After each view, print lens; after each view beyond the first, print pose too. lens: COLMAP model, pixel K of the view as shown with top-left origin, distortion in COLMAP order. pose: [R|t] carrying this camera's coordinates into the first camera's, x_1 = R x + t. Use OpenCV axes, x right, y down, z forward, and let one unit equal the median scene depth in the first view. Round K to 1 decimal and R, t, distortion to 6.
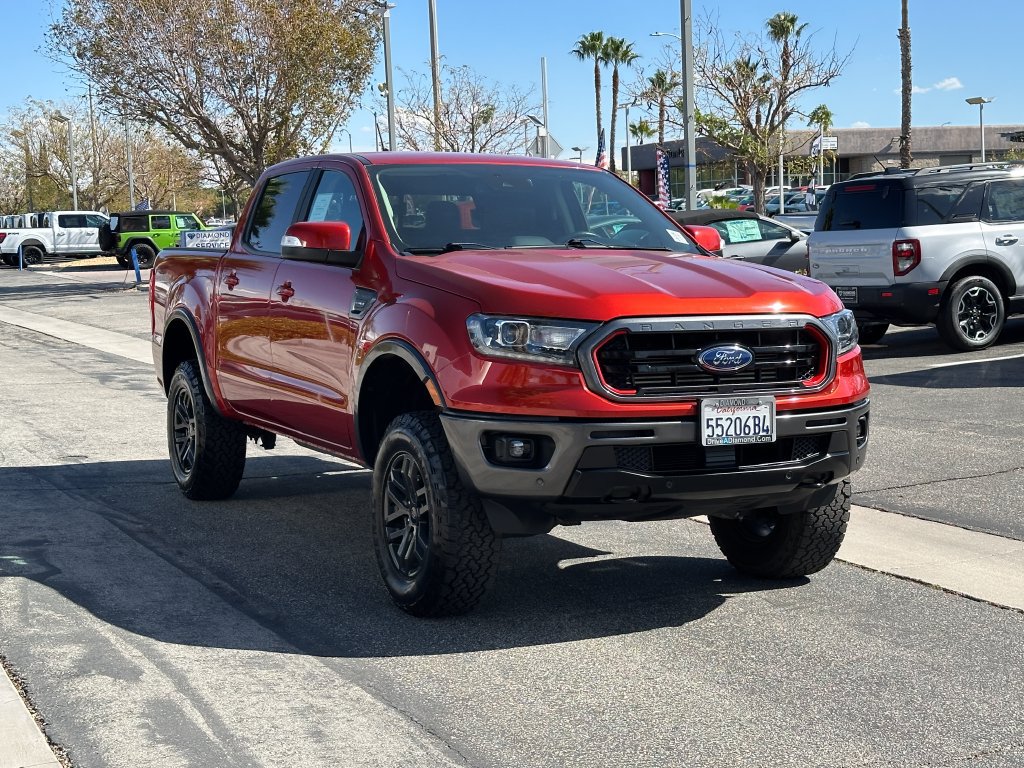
lens RADIAL K [[1558.1, 0, 531.9], [0, 1558.1, 393.3], [0, 0, 1]] dist [0.101731, 0.000000]
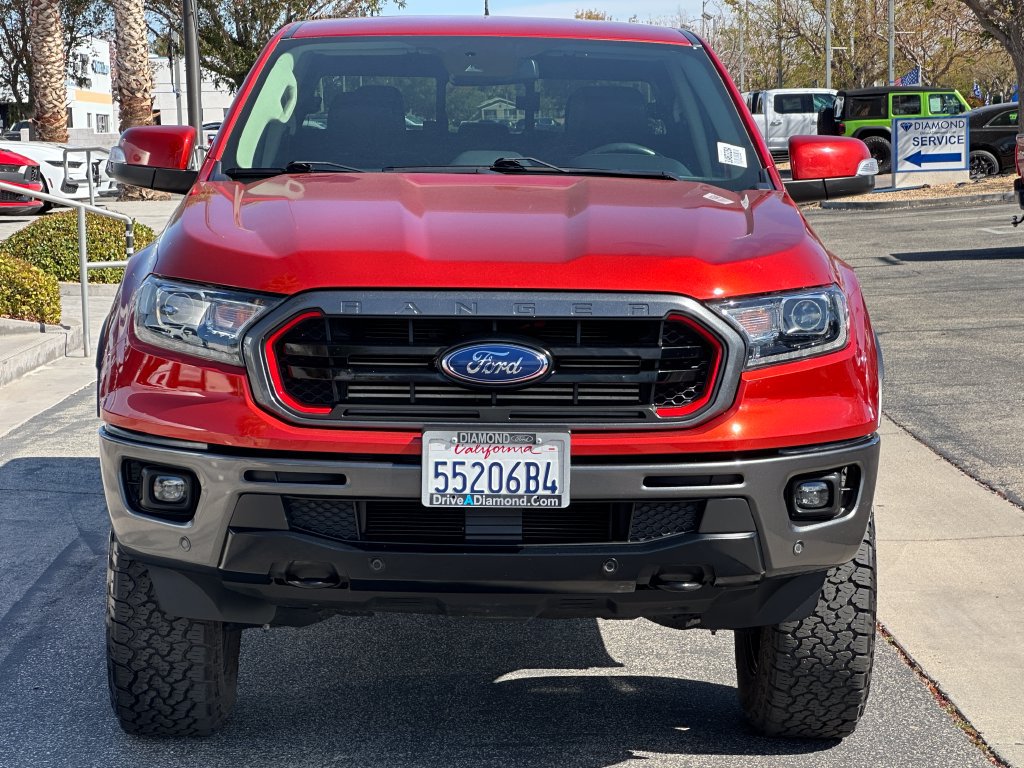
lens RADIAL K [[2341.9, 0, 524.6], [0, 2341.9, 404.7], [0, 0, 1]] dist [0.130346, 0.000000]
pose [[0.906964, 0.057571, -0.417256, 0.514166], [-0.049592, 0.998320, 0.029947, -0.034376], [0.418279, -0.006468, 0.908295, 0.181630]]
